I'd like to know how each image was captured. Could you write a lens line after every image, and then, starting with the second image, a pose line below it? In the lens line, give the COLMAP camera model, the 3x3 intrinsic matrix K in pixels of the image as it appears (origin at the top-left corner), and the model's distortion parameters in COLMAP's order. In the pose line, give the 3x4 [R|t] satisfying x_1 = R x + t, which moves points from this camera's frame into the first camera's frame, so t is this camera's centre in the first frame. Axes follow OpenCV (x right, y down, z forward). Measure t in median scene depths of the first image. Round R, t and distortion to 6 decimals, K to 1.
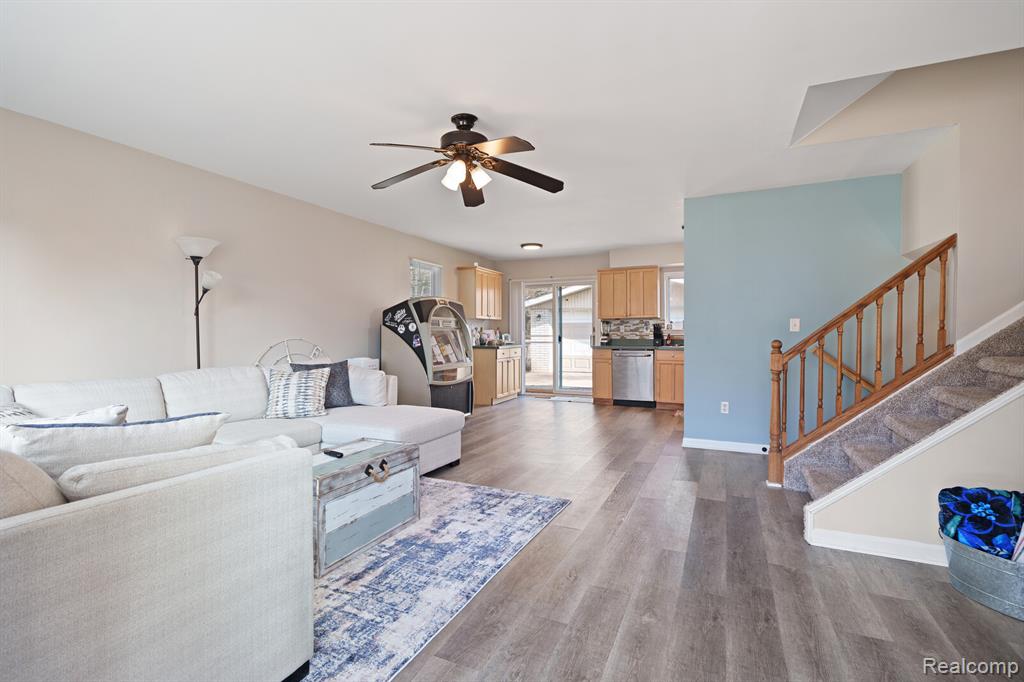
lens RADIAL K [[460.7, 0, 511.7], [0, 460.7, 341.2], [0, 0, 1]] dist [-0.000429, -0.000025]
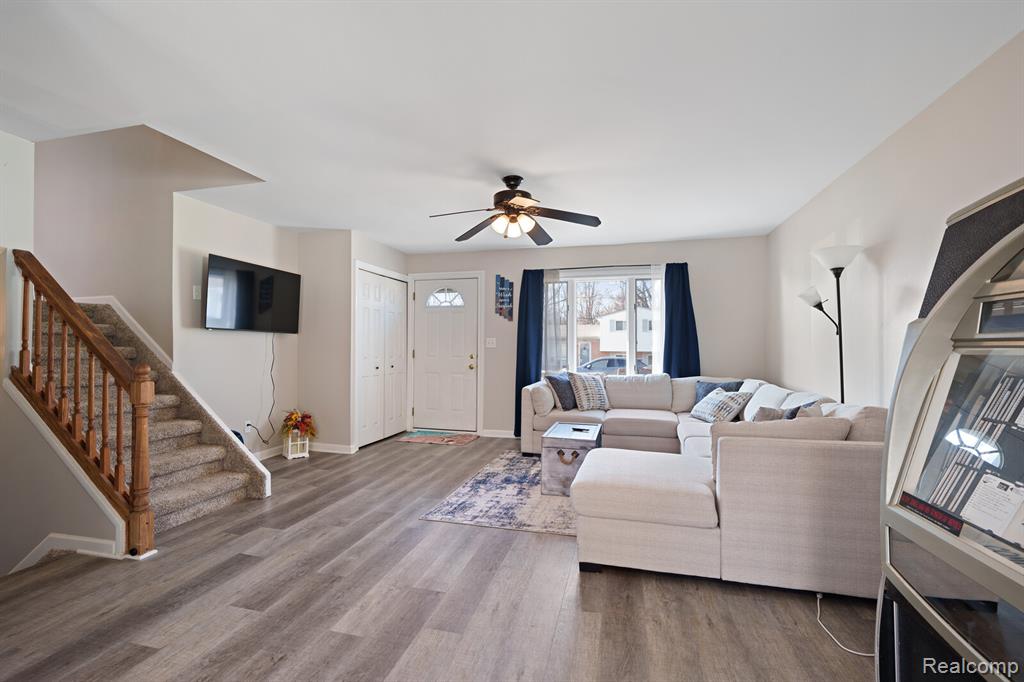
lens RADIAL K [[460.7, 0, 510.2], [0, 460.7, 341.3], [0, 0, 1]] dist [-0.000429, -0.000025]
pose [[-0.983804, 0.000927, -0.179245, 0.141979], [0.000032, 0.999988, 0.004996, -0.069399], [0.179248, 0.004910, -0.983792, 2.556278]]
